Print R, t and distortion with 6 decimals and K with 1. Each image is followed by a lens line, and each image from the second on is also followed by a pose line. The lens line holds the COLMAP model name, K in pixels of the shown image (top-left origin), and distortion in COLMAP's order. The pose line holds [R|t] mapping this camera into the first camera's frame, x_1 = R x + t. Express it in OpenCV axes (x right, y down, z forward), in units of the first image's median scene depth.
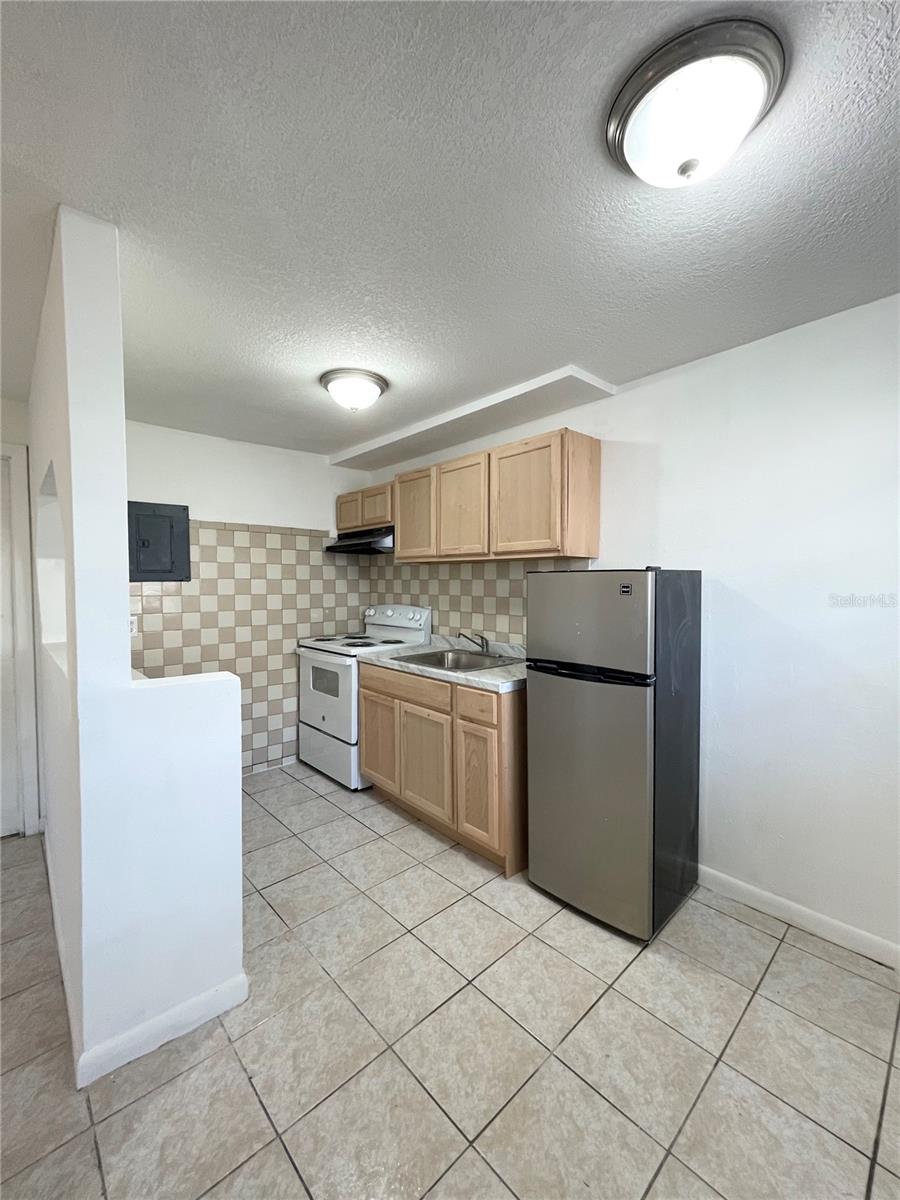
lens RADIAL K [[484.8, 0, 448.6], [0, 484.8, 598.1], [0, 0, 1]] dist [-0.005821, 0.003684]
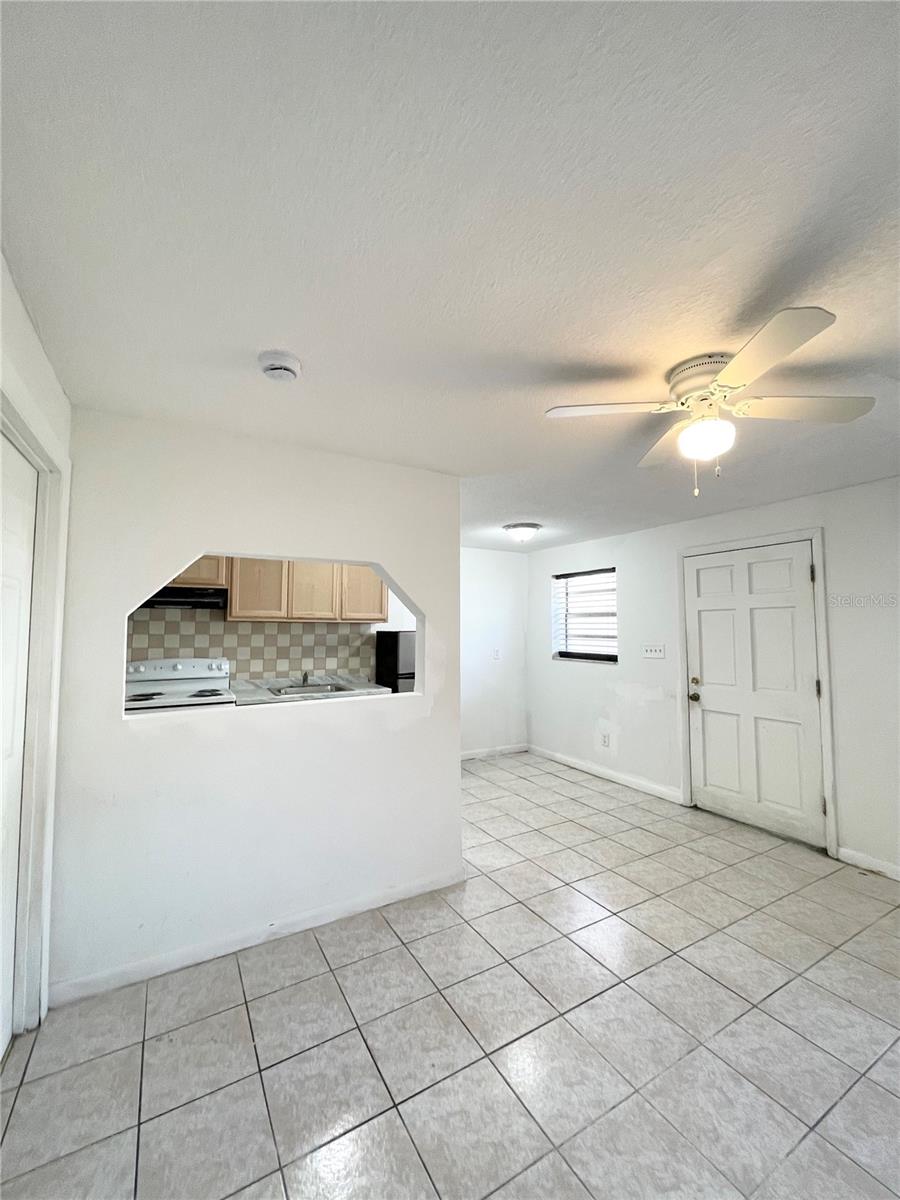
lens RADIAL K [[484.8, 0, 448.6], [0, 484.8, 598.1], [0, 0, 1]] dist [-0.005821, 0.003684]
pose [[0.222989, 0.065102, 0.972645, -1.222821], [0.032956, 0.996694, -0.074267, -0.023677], [-0.974264, 0.048616, 0.220107, 0.232804]]
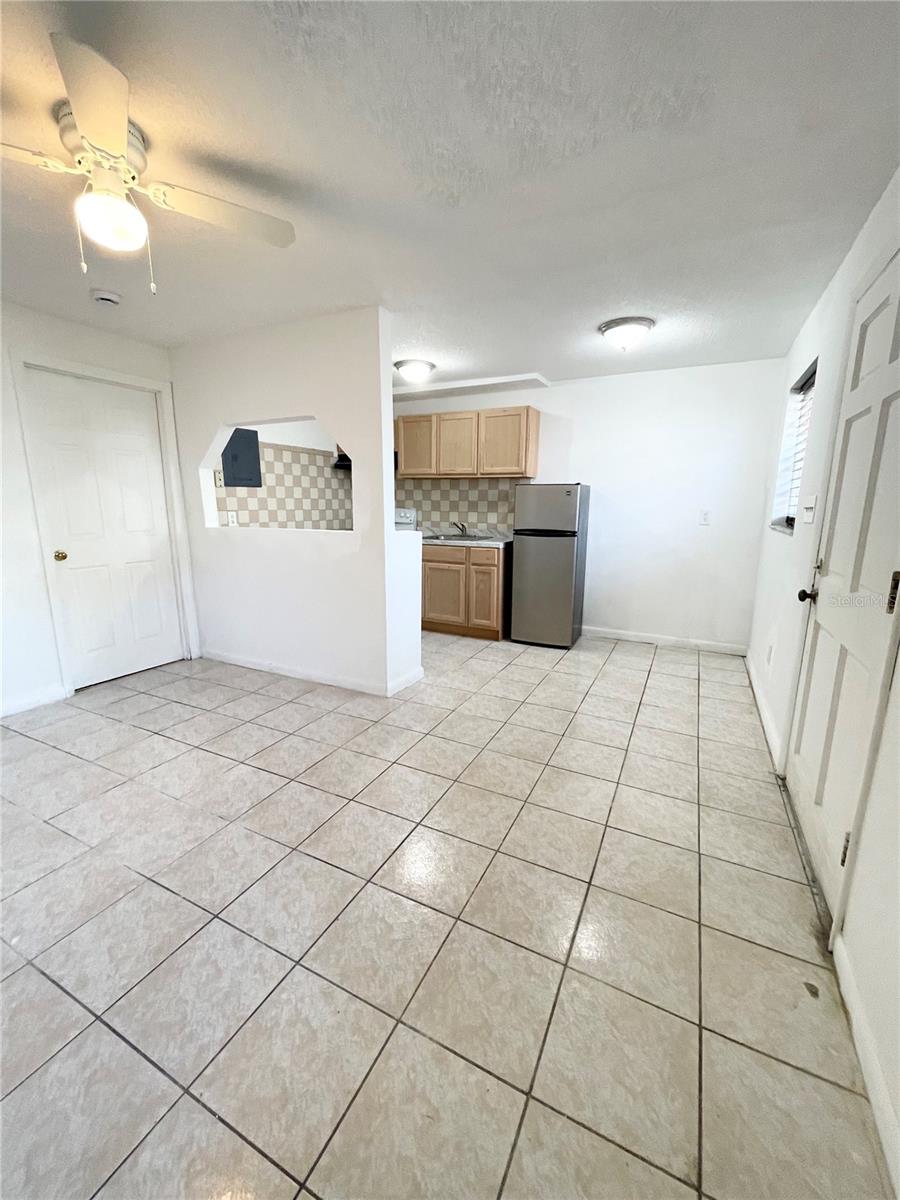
lens RADIAL K [[480.2, 0, 450.0], [0, 480.2, 600.0], [0, 0, 1]] dist [-0.000717, -0.000140]
pose [[0.935517, -0.060897, 0.347995, -0.538487], [0.000994, 0.985481, 0.169780, 0.051773], [-0.353282, -0.158486, 0.921995, -0.523315]]
